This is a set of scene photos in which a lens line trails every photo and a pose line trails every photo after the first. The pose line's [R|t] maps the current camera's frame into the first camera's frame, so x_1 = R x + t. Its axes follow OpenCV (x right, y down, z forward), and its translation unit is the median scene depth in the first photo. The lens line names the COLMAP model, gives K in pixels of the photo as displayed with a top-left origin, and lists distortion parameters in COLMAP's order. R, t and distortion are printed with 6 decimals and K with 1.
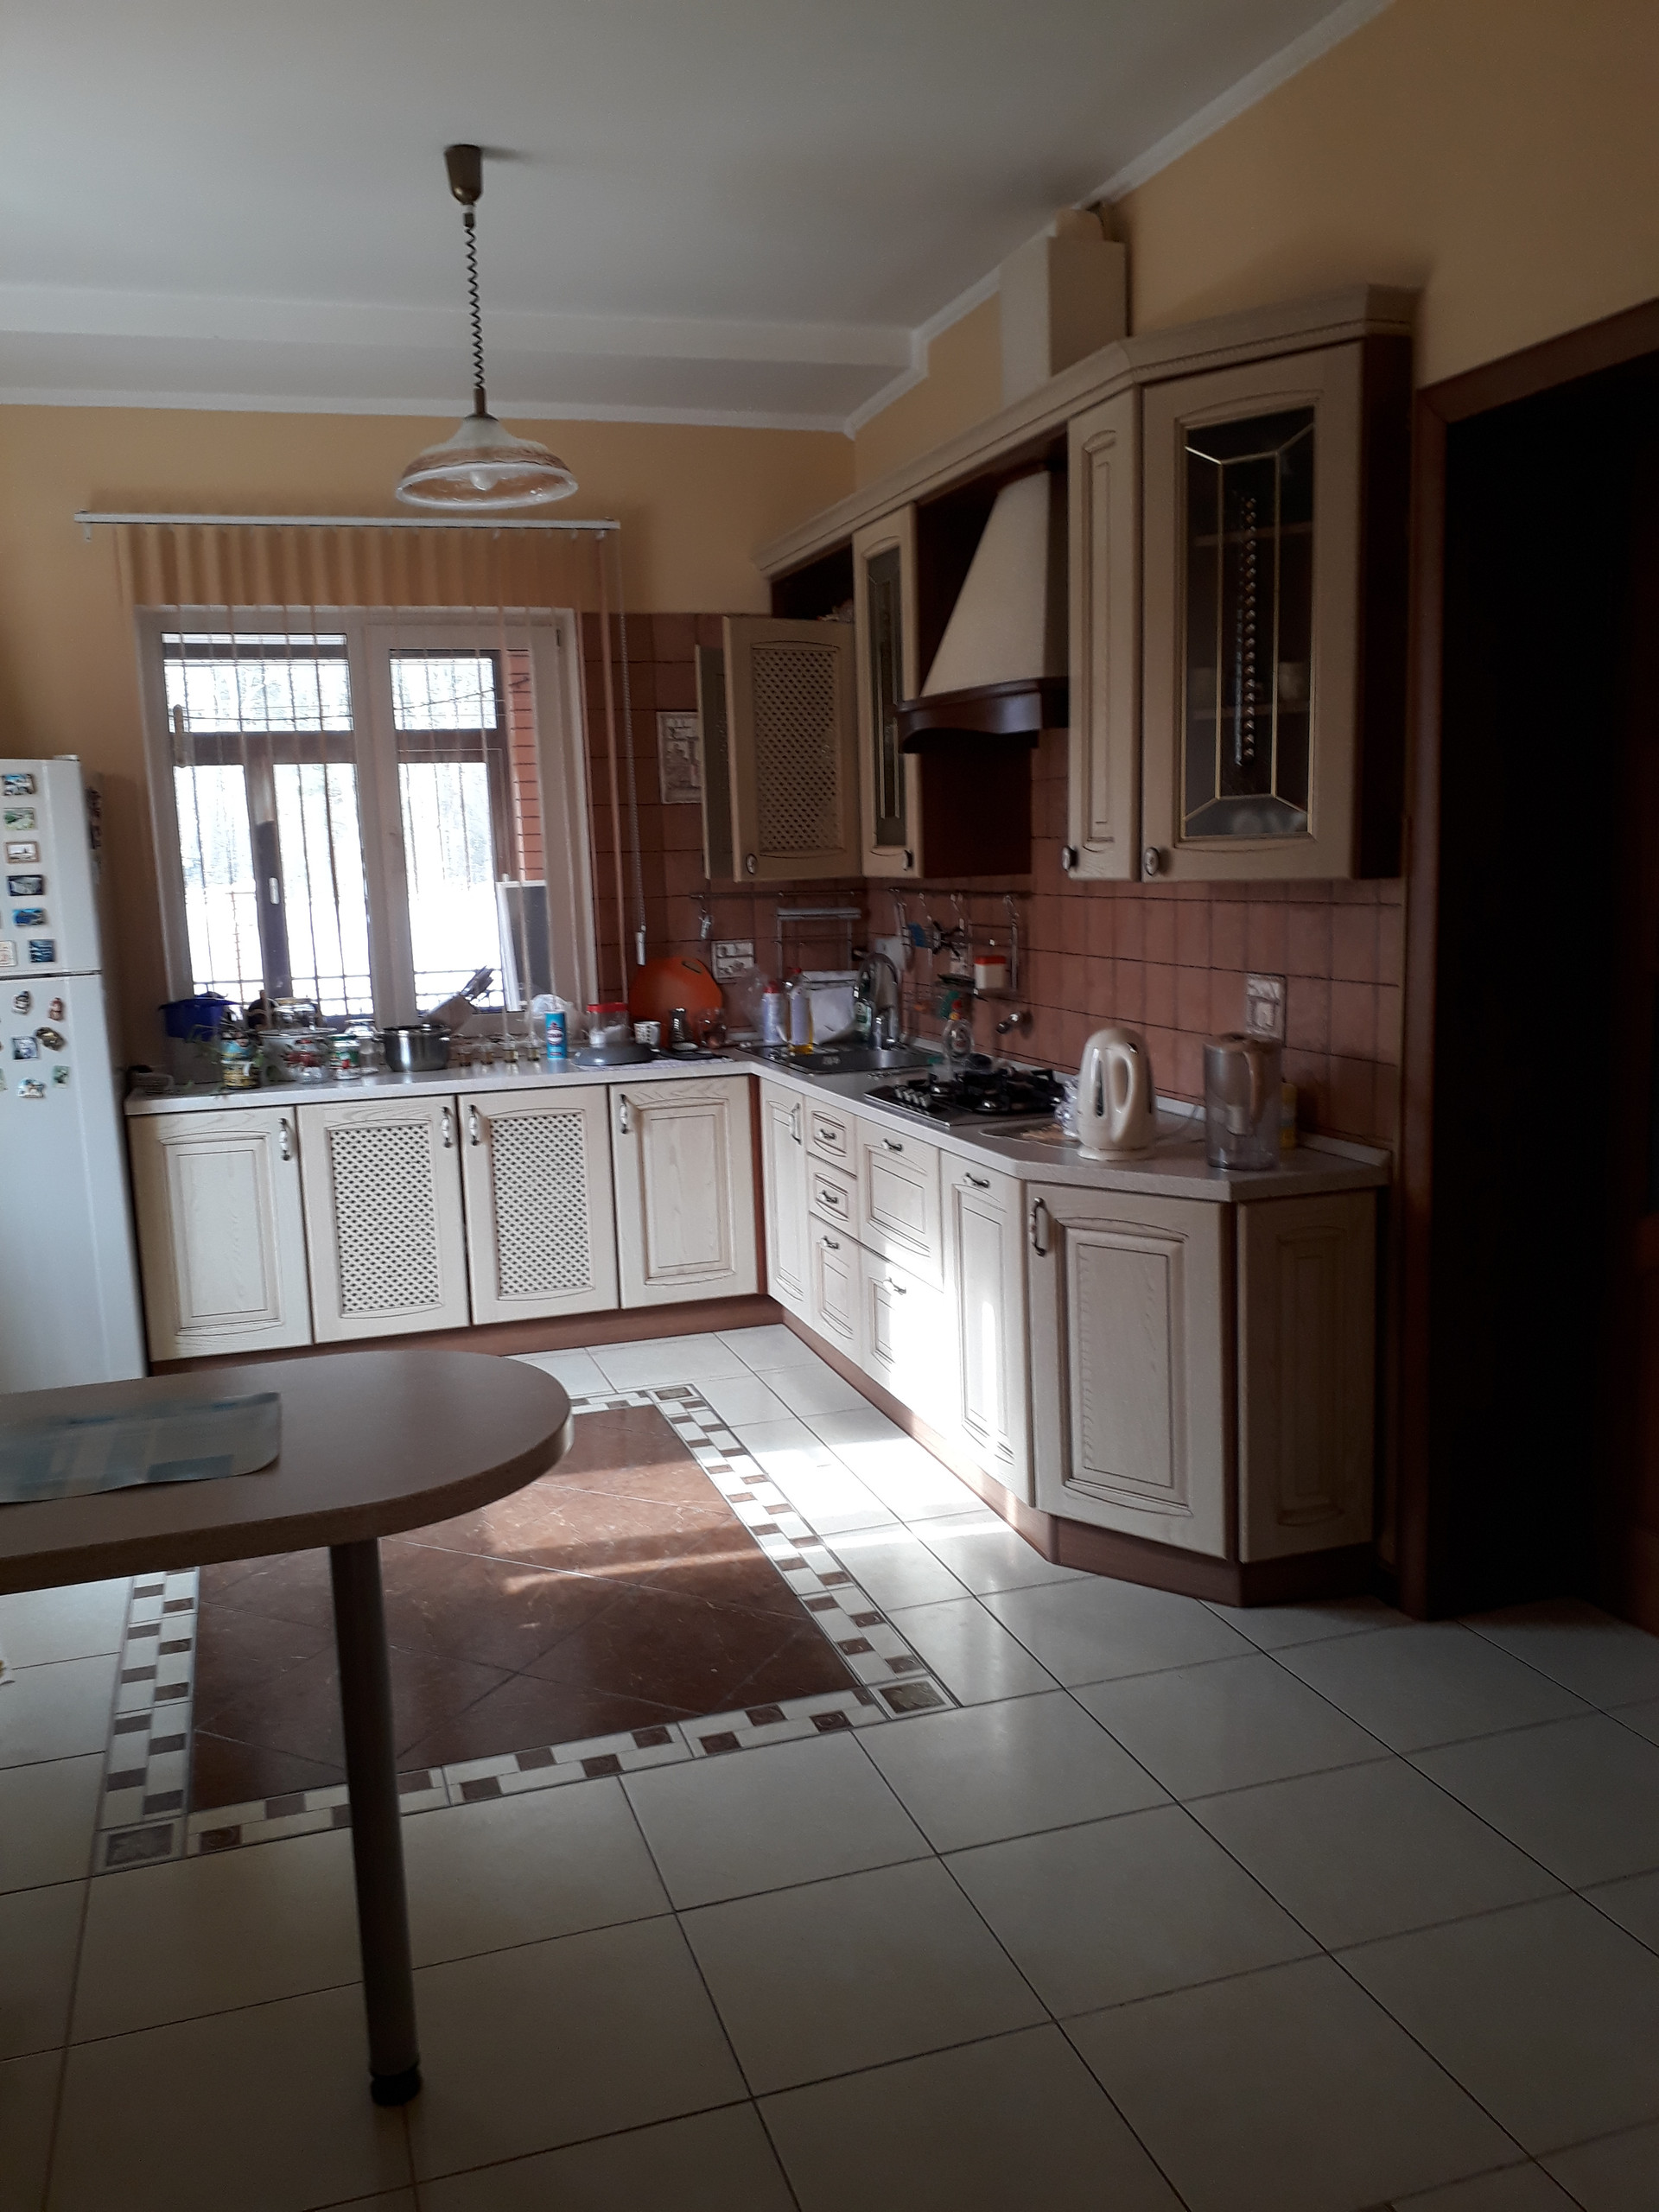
lens RADIAL K [[1758.2, 0, 813.9], [0, 1758.2, 1107.1], [0, 0, 1]] dist [0.063523, -0.014671]
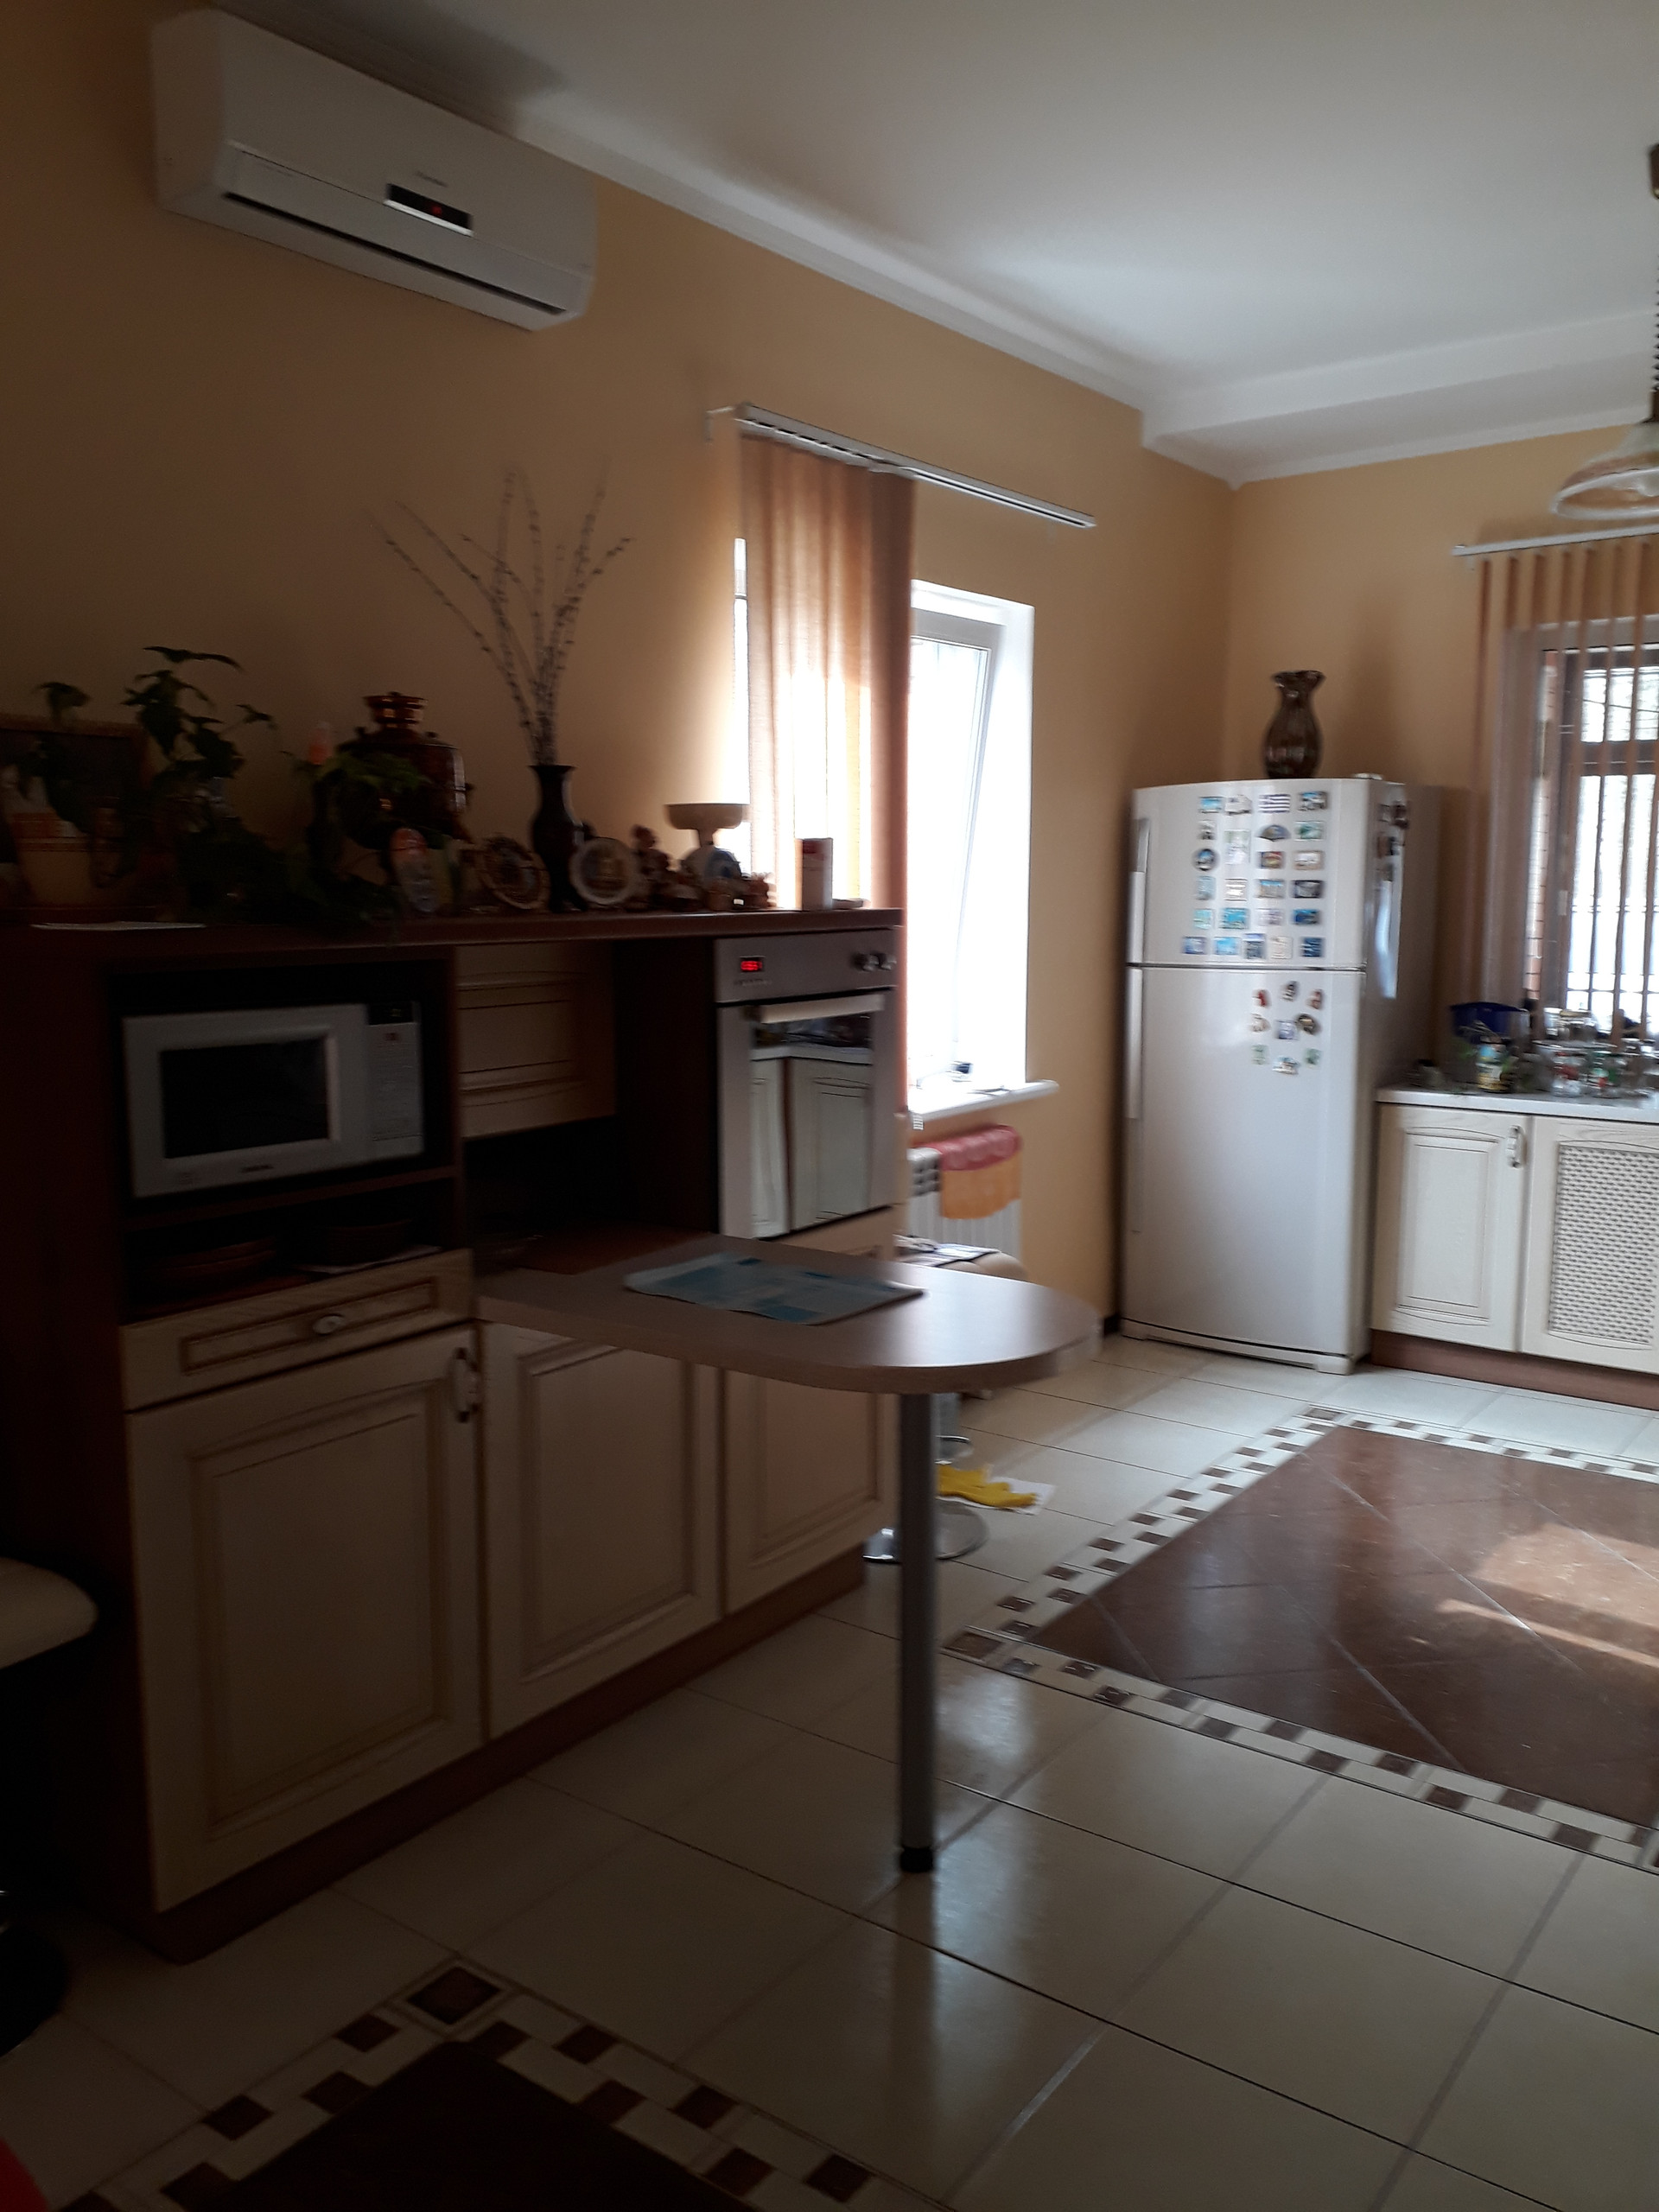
lens RADIAL K [[1758.2, 0, 819.8], [0, 1758.2, 1108.6], [0, 0, 1]] dist [0.063523, -0.014671]
pose [[0.600762, 0.141821, -0.786748, 0.281102], [-0.137188, 0.987828, 0.073311, -0.025116], [0.787569, 0.063890, 0.612906, 0.063046]]
